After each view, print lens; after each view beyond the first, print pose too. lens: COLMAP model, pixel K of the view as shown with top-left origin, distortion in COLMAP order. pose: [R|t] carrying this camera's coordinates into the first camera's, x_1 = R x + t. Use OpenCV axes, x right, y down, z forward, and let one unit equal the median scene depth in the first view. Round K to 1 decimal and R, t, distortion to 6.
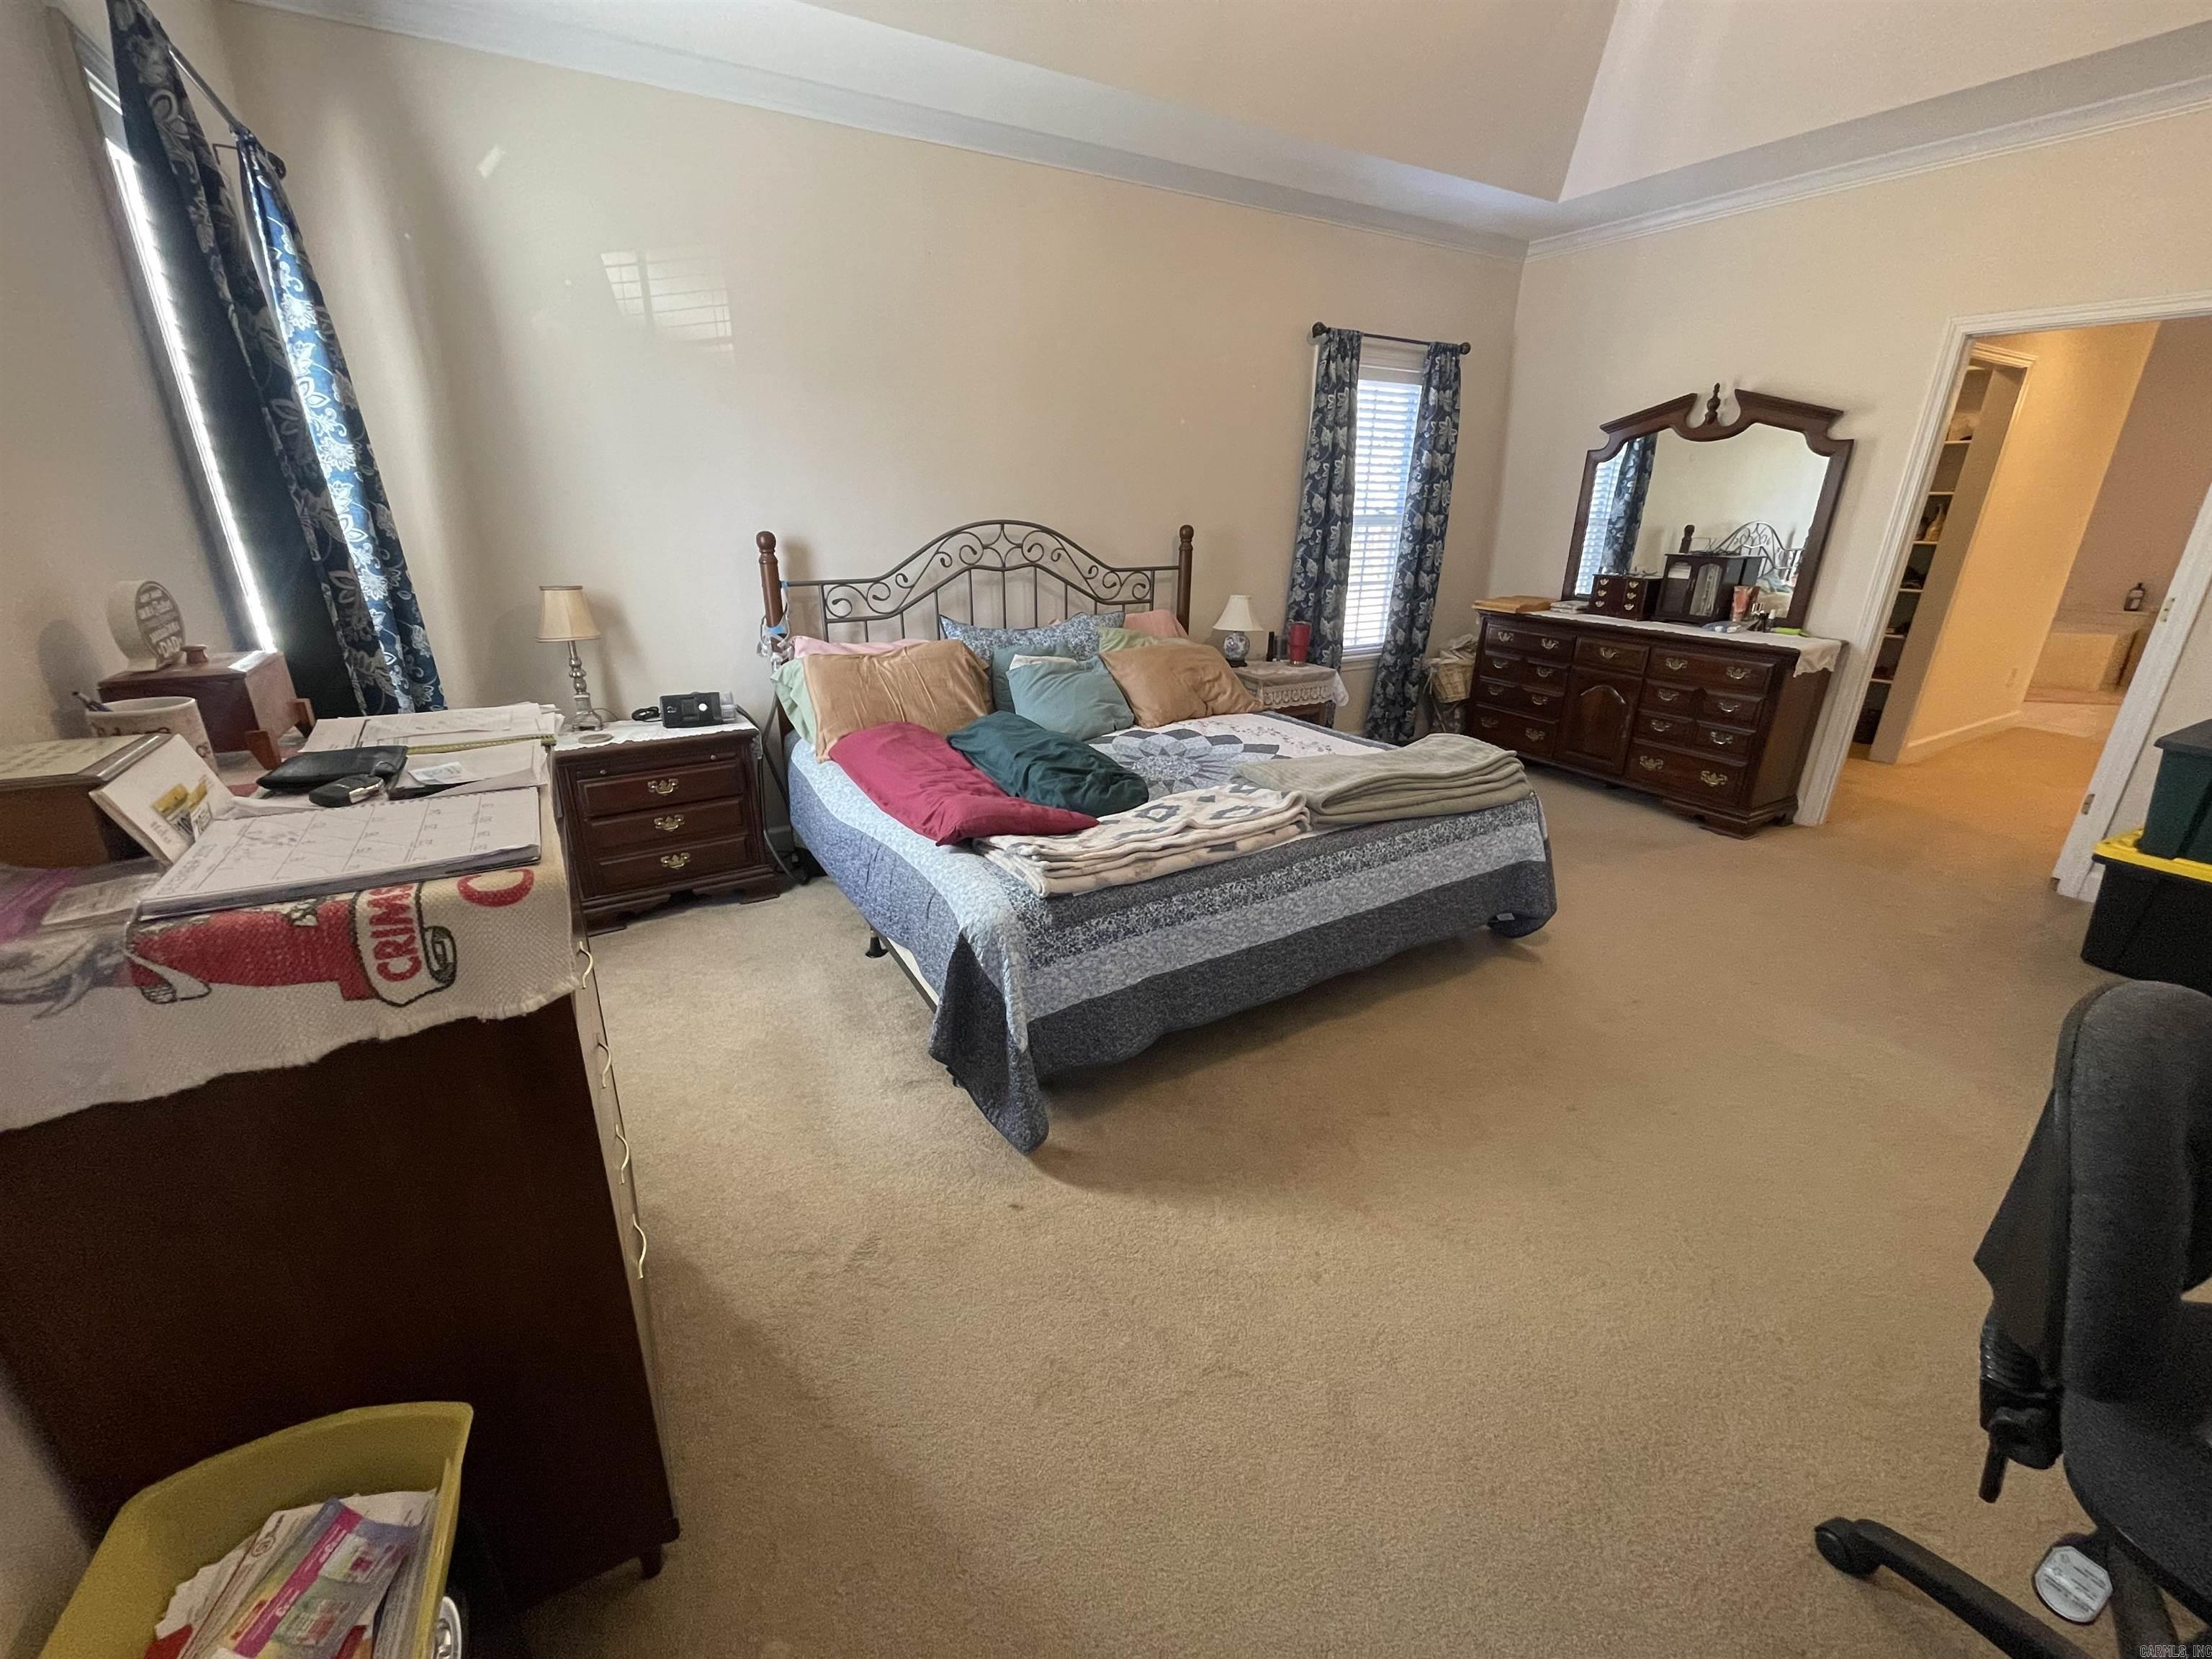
lens RADIAL K [[882.9, 0, 1106.0], [0, 882.9, 829.5], [0, 0, 1]] dist [-0.001369, -0.000117]
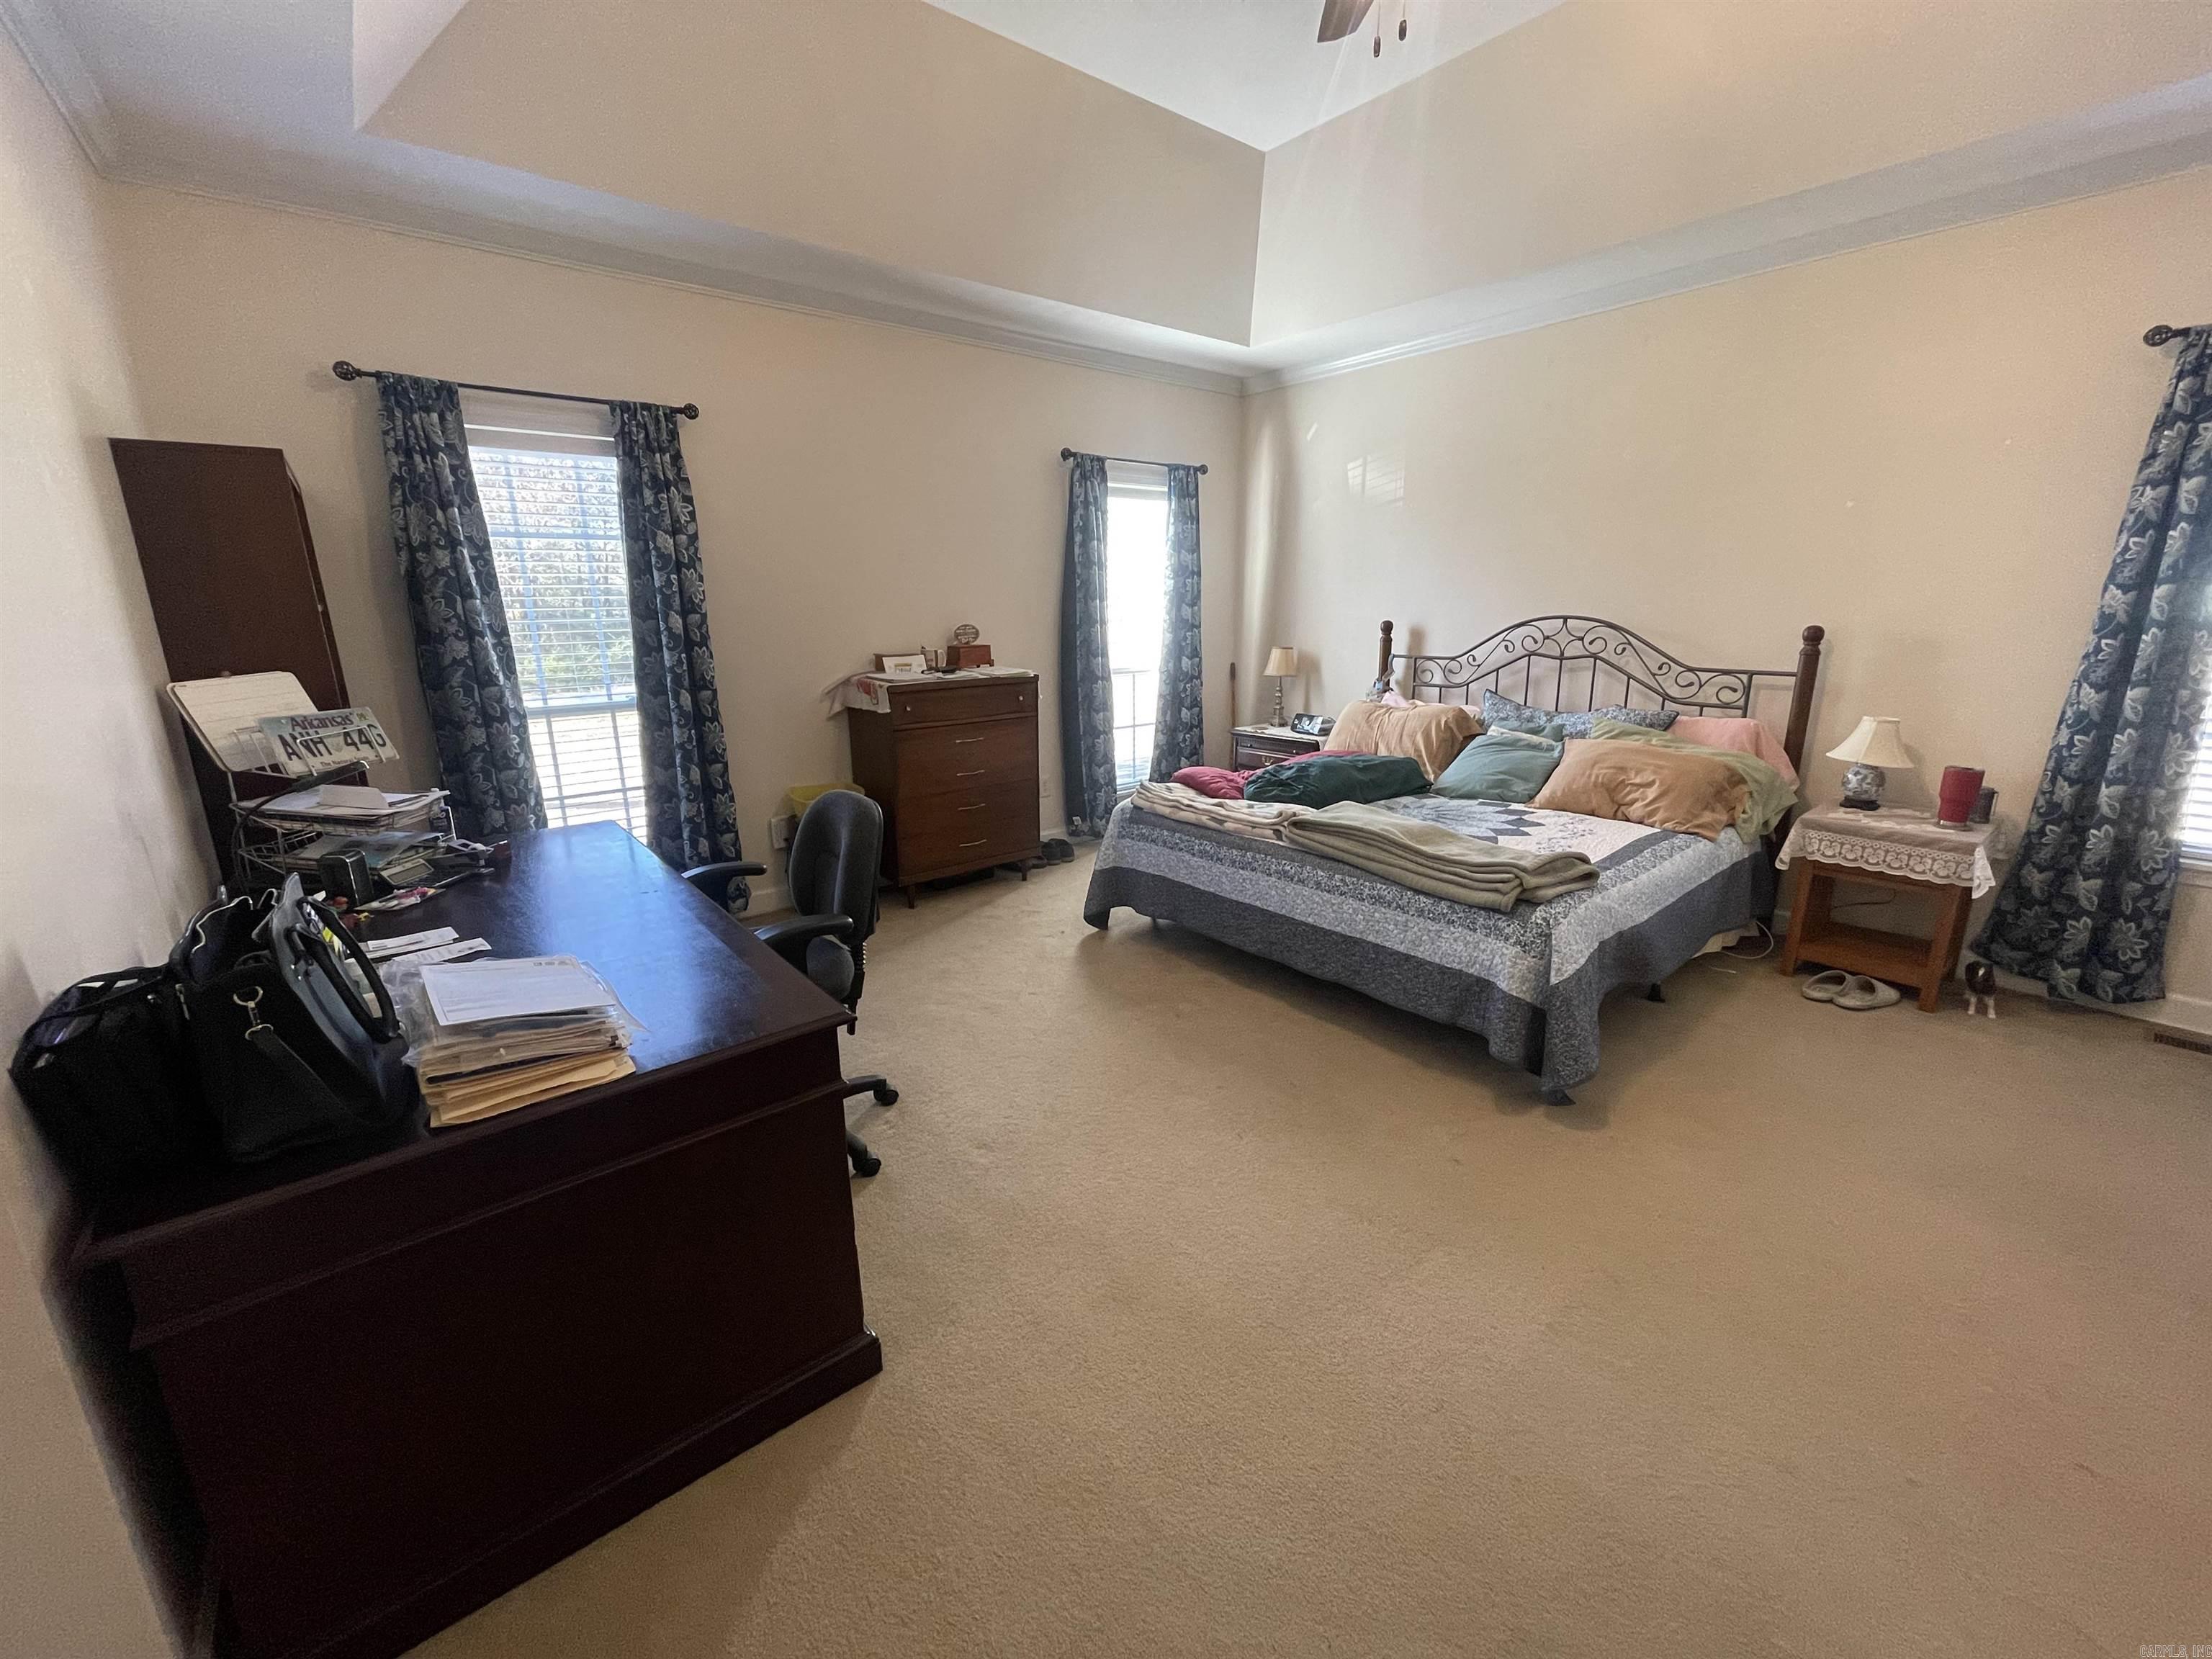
lens RADIAL K [[882.9, 0, 1106.0], [0, 882.9, 829.5], [0, 0, 1]] dist [-0.001369, -0.000117]
pose [[0.162550, 0.246349, -0.955453, 0.942049], [-0.336171, 0.924224, 0.181104, -0.107002], [0.927667, 0.291757, 0.233048, 0.279190]]
